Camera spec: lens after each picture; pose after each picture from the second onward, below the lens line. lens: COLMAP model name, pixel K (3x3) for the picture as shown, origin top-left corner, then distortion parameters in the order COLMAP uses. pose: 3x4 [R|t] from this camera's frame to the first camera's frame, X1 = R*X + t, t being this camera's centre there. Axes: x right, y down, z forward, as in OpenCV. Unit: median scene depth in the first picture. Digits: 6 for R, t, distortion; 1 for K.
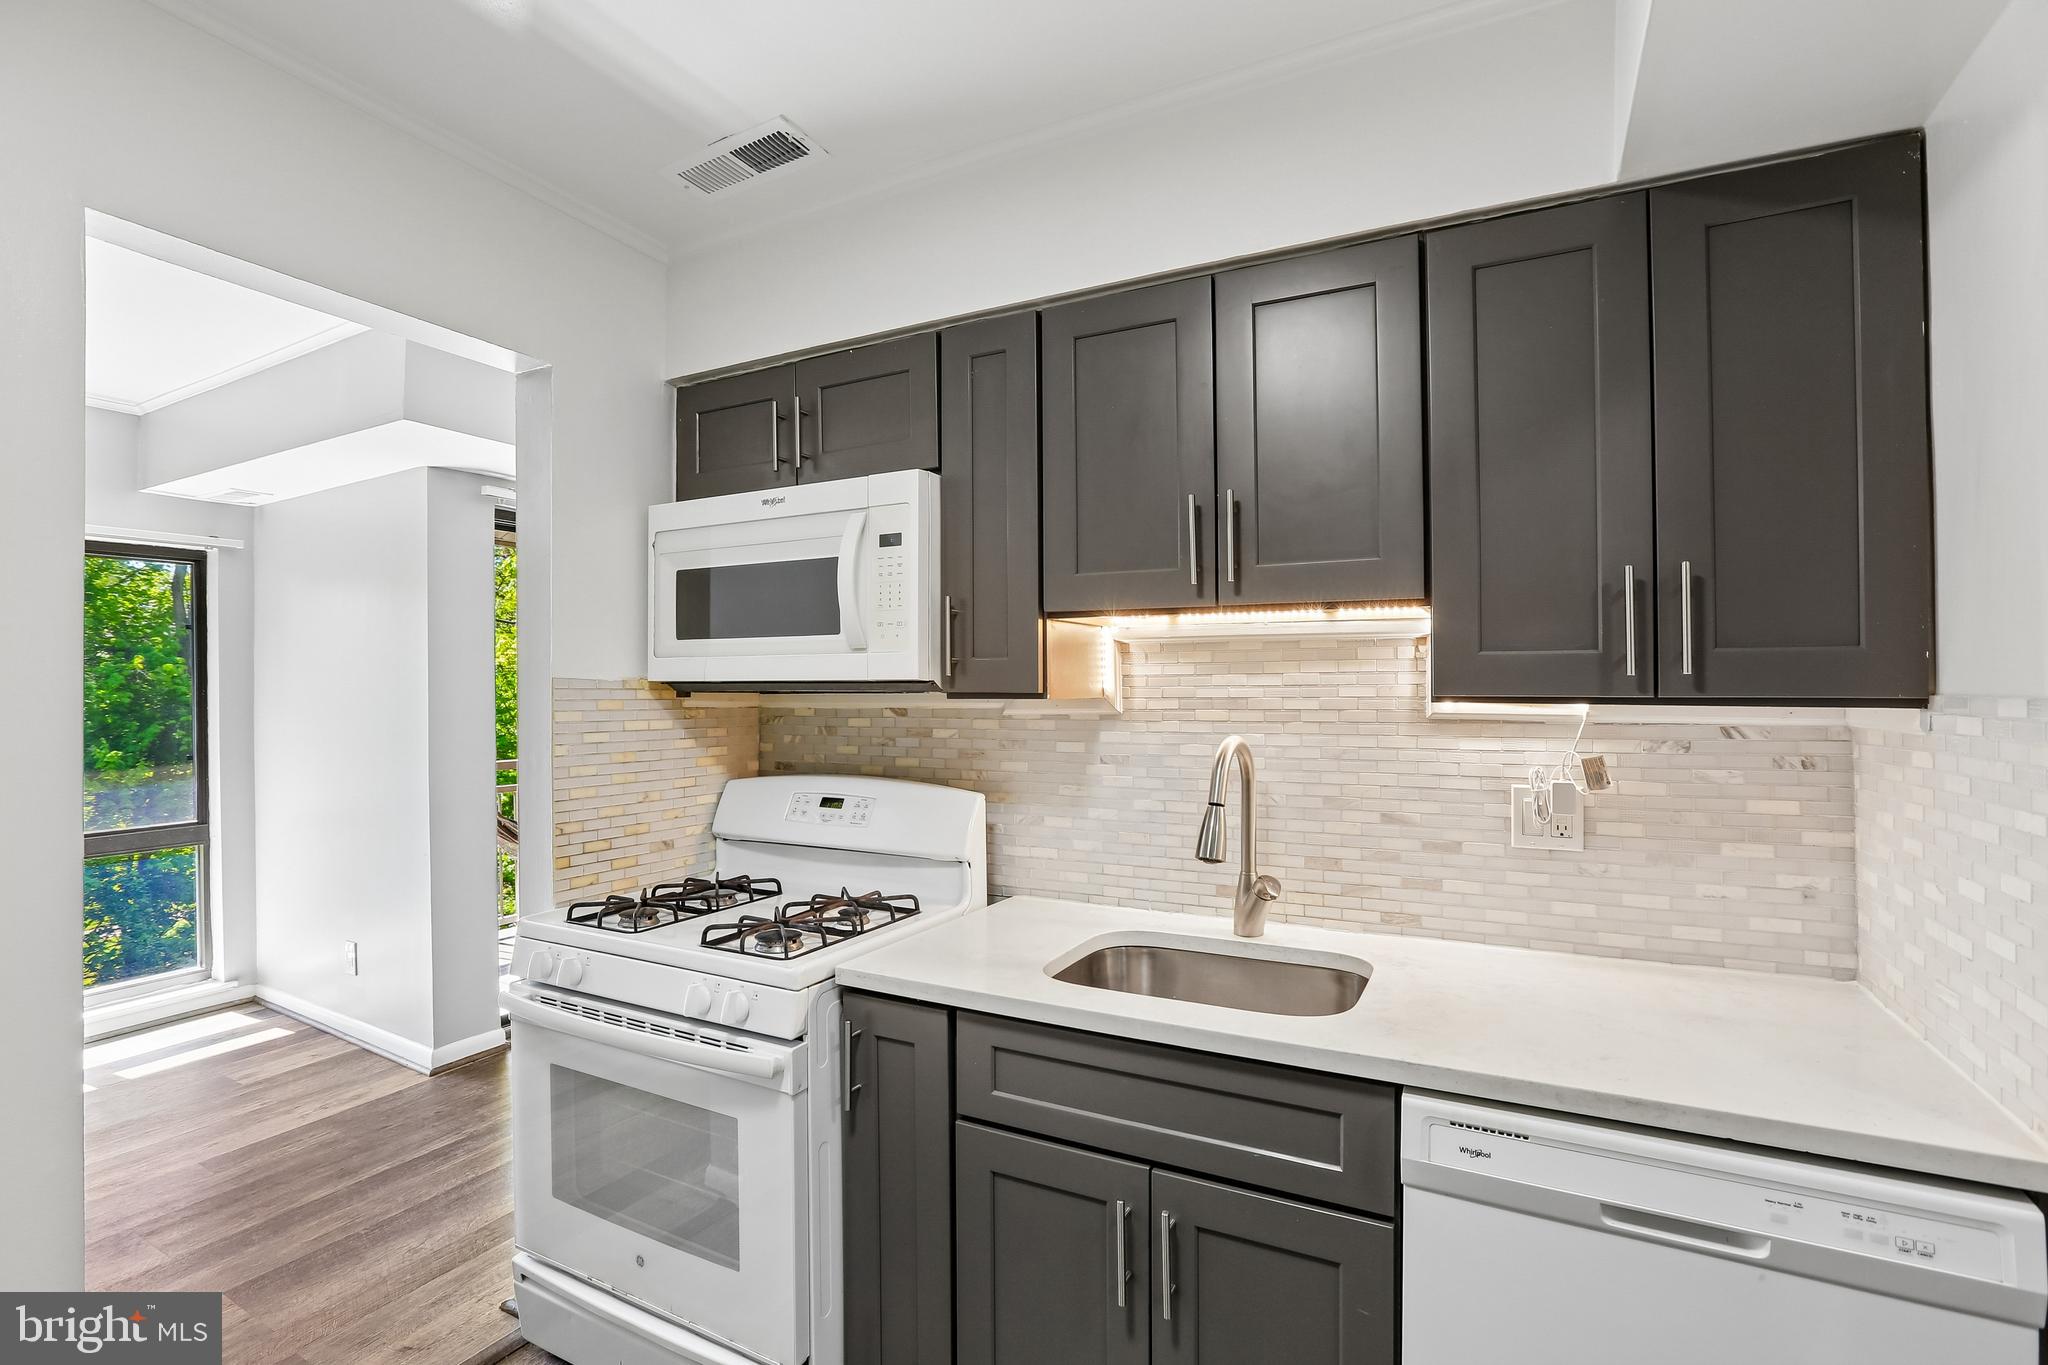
lens RADIAL K [[949.4, 0, 1015.3], [0, 949.4, 679.9], [0, 0, 1]] dist [-0.057223, 0.021803]
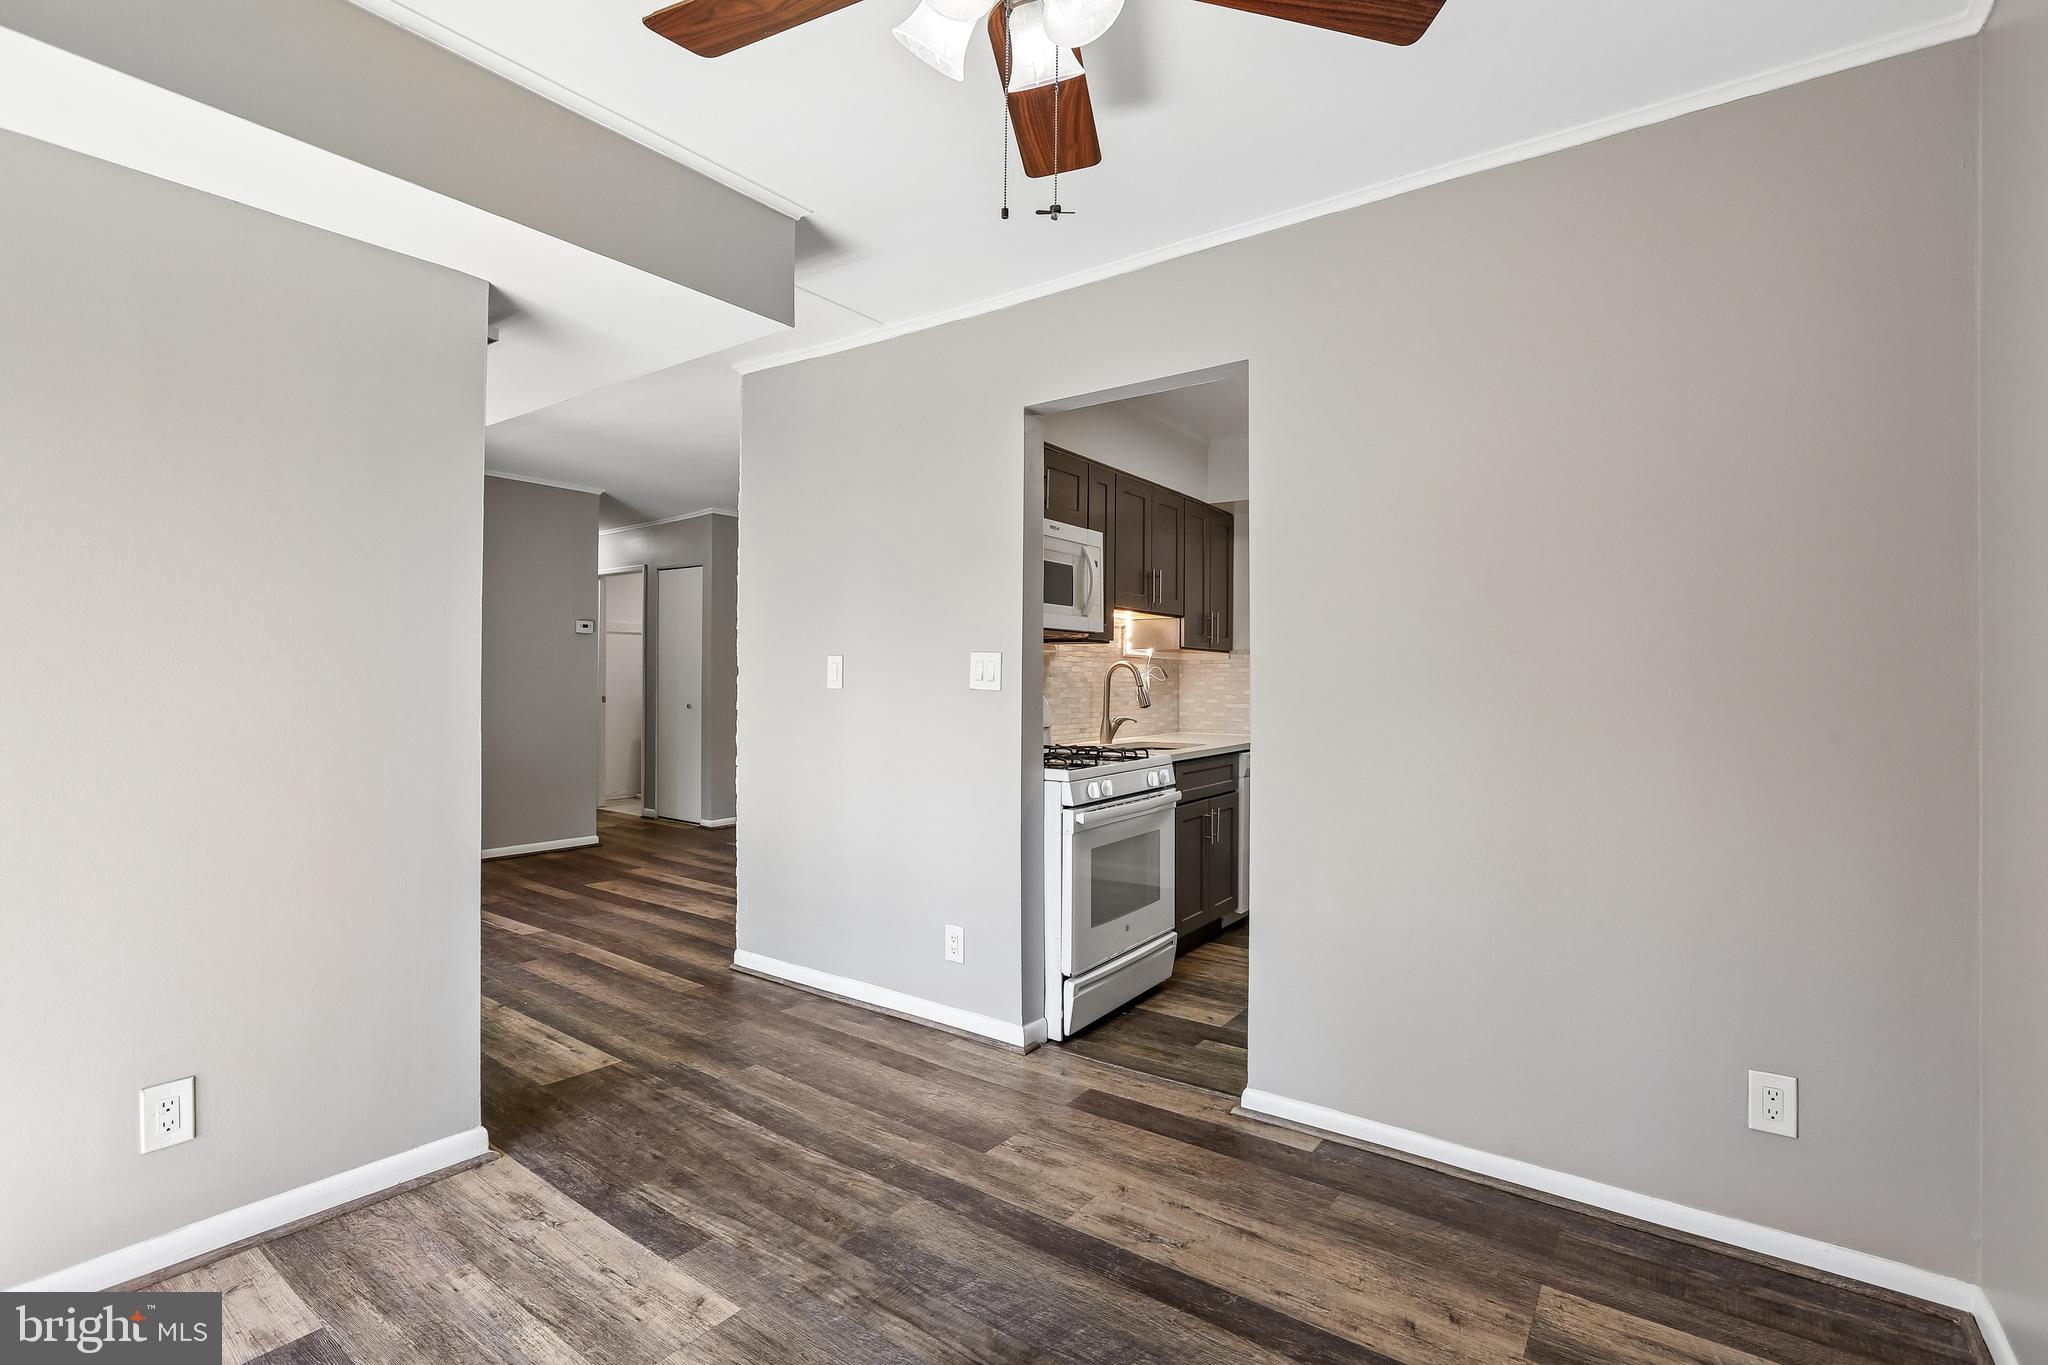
lens RADIAL K [[949.4, 0, 1015.3], [0, 949.4, 679.9], [0, 0, 1]] dist [-0.057223, 0.021803]
pose [[0.133710, -0.002935, 0.991016, -1.949831], [-0.015470, 0.999868, 0.005049, 0.085372], [-0.990900, -0.016007, 0.133647, 0.798814]]
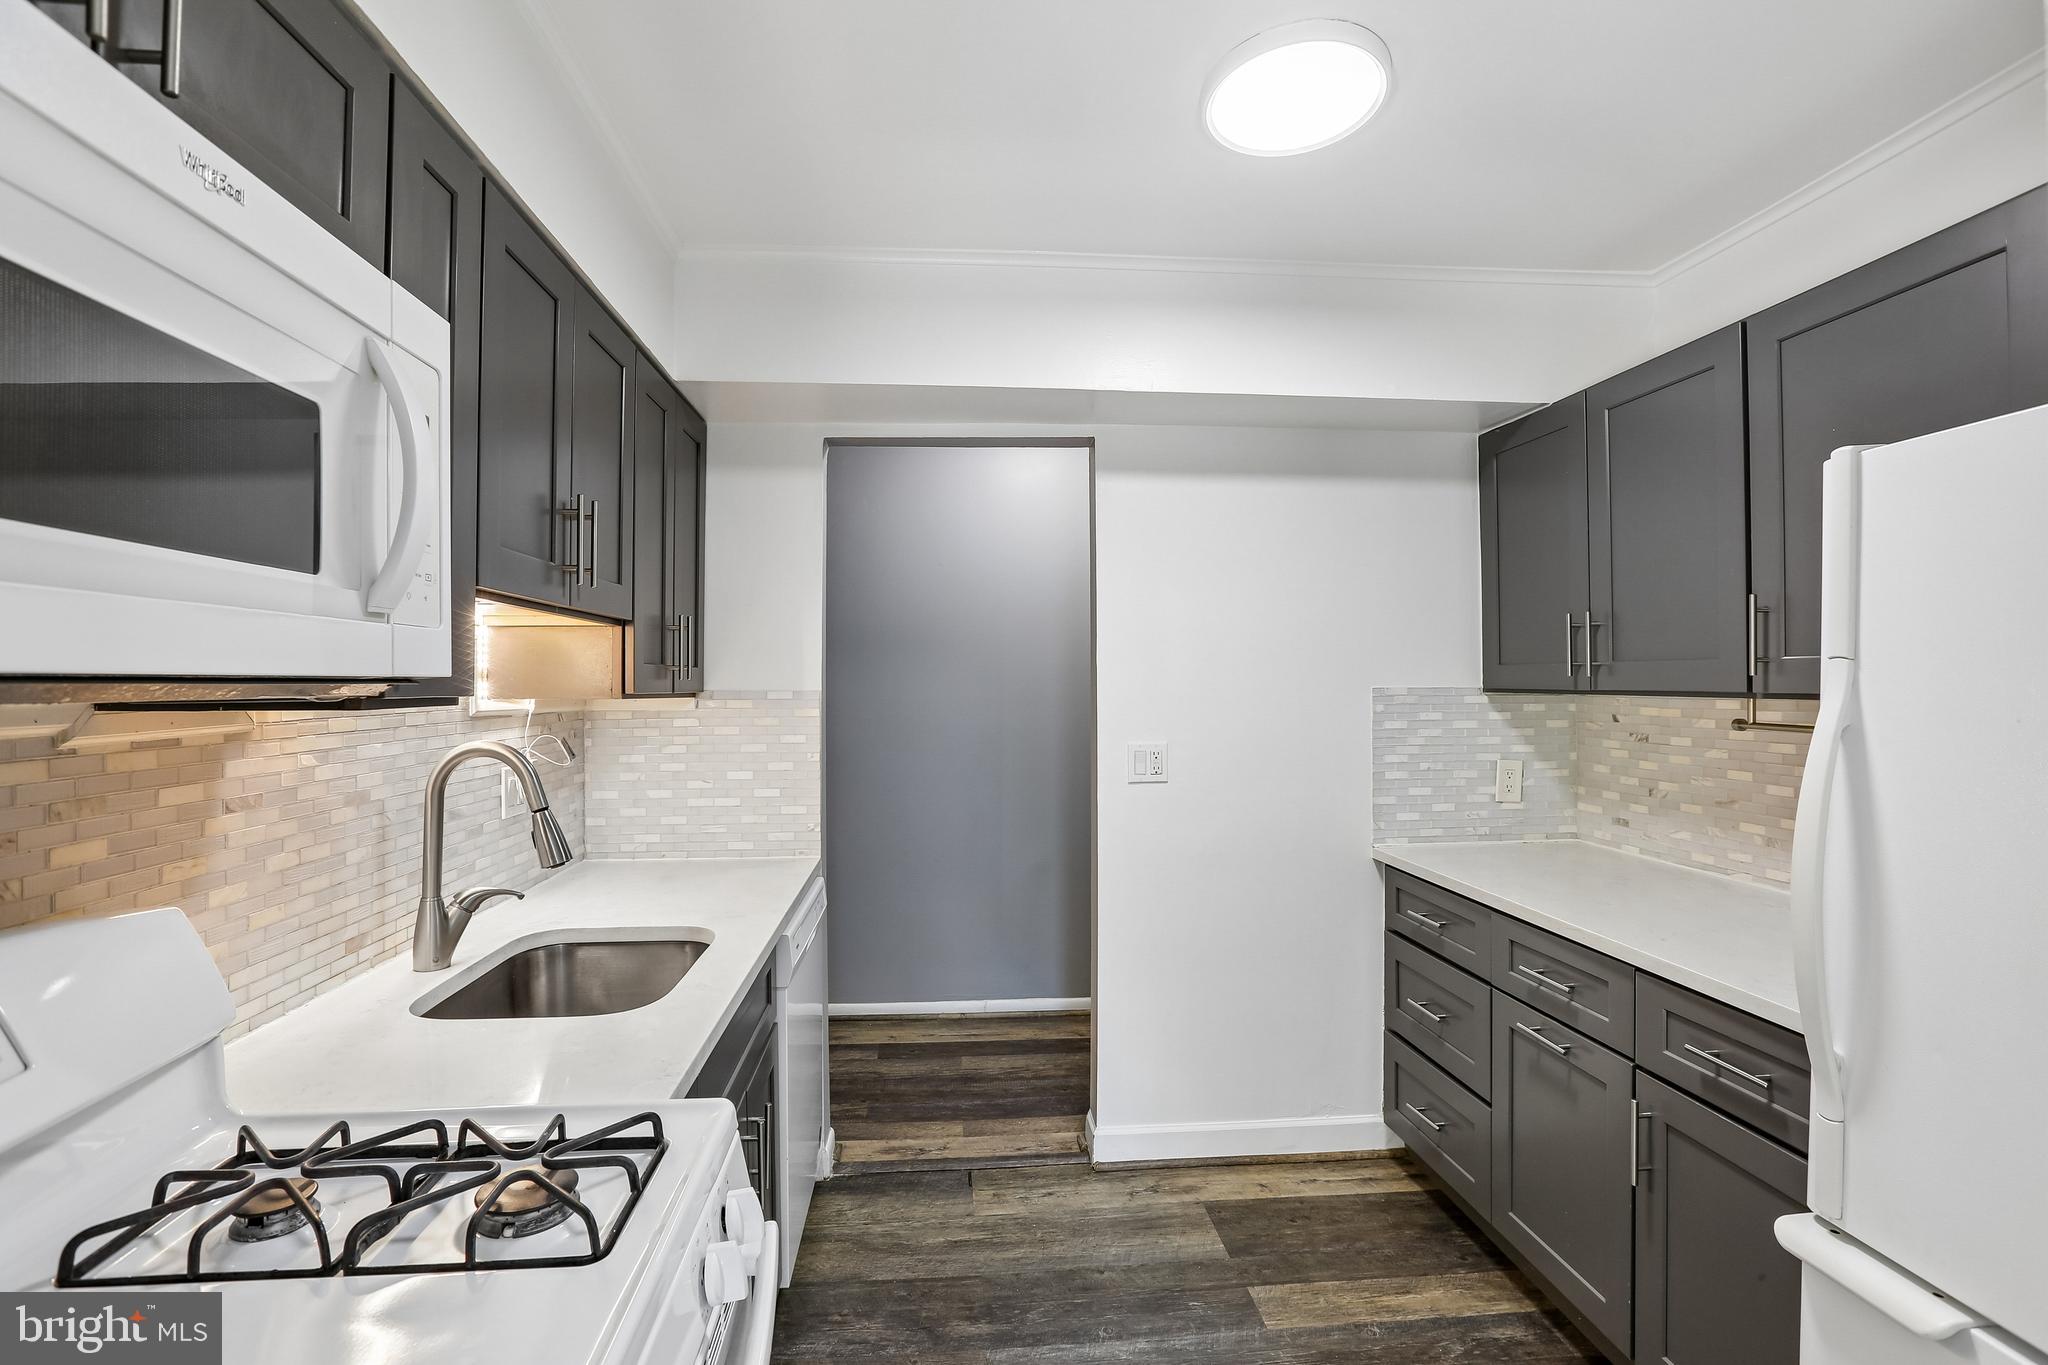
lens RADIAL K [[941.9, 0, 1018.0], [0, 941.9, 678.1], [0, 0, 1]] dist [-0.035933, 0.019450]
pose [[-0.544749, 0.005987, 0.838578, -0.692234], [-0.005101, 0.999932, -0.010453, 0.004027], [-0.838584, -0.009972, -0.544681, 0.896127]]
